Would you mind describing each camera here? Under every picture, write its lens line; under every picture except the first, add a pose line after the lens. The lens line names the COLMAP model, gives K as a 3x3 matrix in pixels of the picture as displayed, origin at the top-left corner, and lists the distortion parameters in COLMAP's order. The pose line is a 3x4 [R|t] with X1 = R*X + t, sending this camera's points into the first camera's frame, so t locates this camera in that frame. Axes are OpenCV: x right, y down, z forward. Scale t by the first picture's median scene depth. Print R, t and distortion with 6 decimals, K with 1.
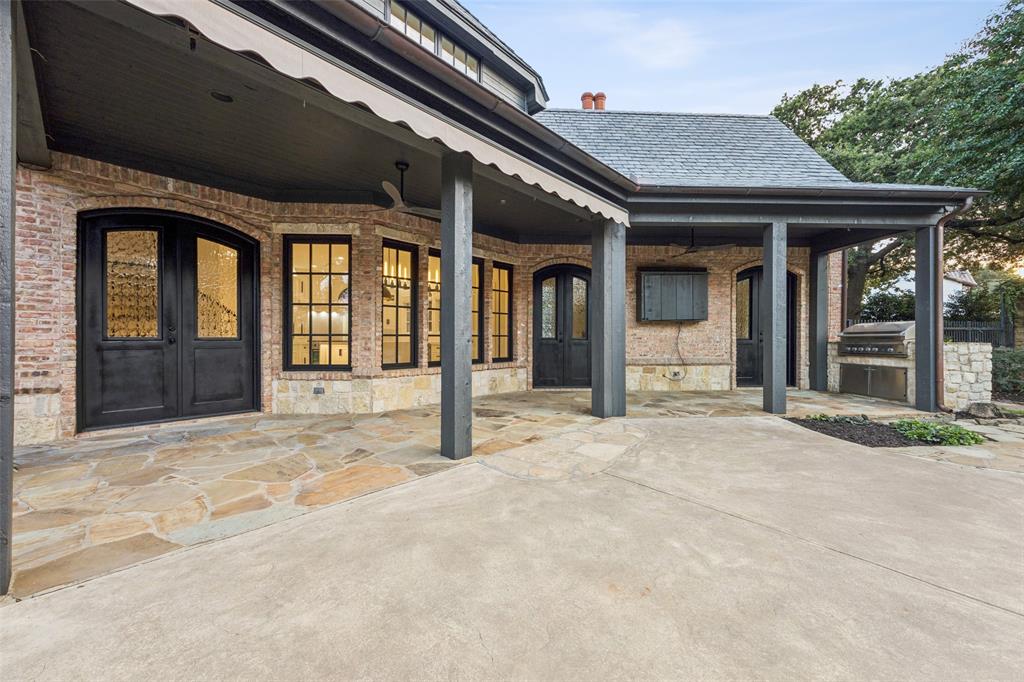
lens RADIAL K [[396.7, 0, 512.4], [0, 396.7, 341.9], [0, 0, 1]] dist [-0.007128, -0.000730]
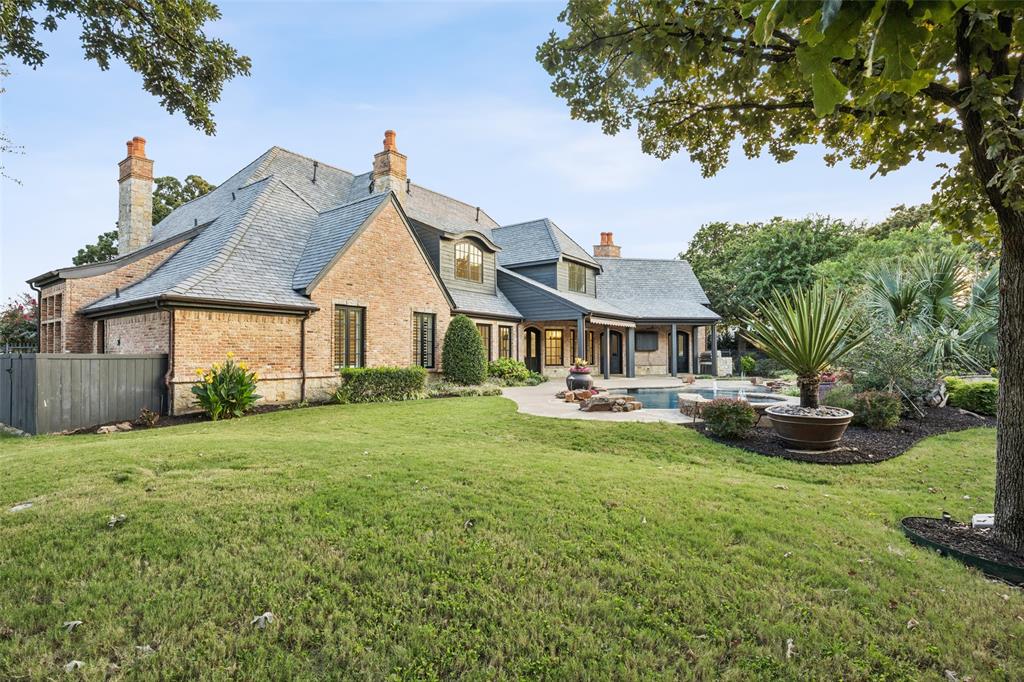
lens RADIAL K [[511.6, 0, 512.6], [0, 511.6, 341.8], [0, 0, 1]] dist [-0.007059, -0.000605]
pose [[0.991928, -0.003224, 0.126764, -1.066861], [0.008162, 0.999227, -0.038454, 0.021554], [-0.126542, 0.039178, 0.991187, -2.644327]]
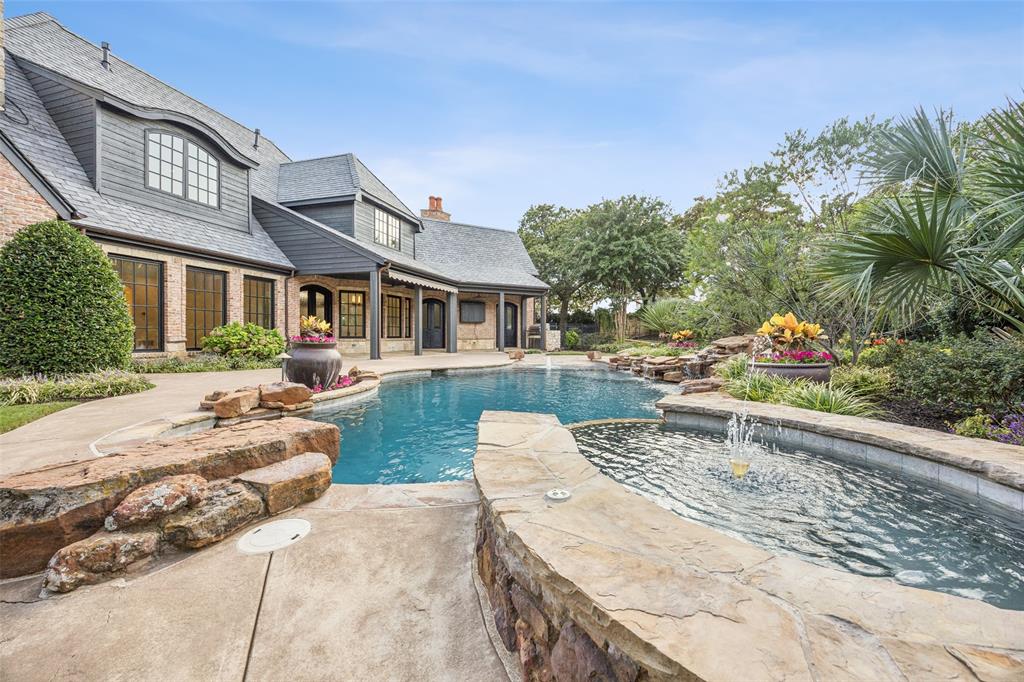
lens RADIAL K [[396.7, 0, 517.0], [0, 396.7, 340.7], [0, 0, 1]] dist [-0.007128, -0.000730]
pose [[0.896239, -0.006088, 0.443529, -0.501413], [0.004487, 0.999979, 0.004658, 0.059346], [-0.443548, -0.002184, 0.896248, -1.490014]]
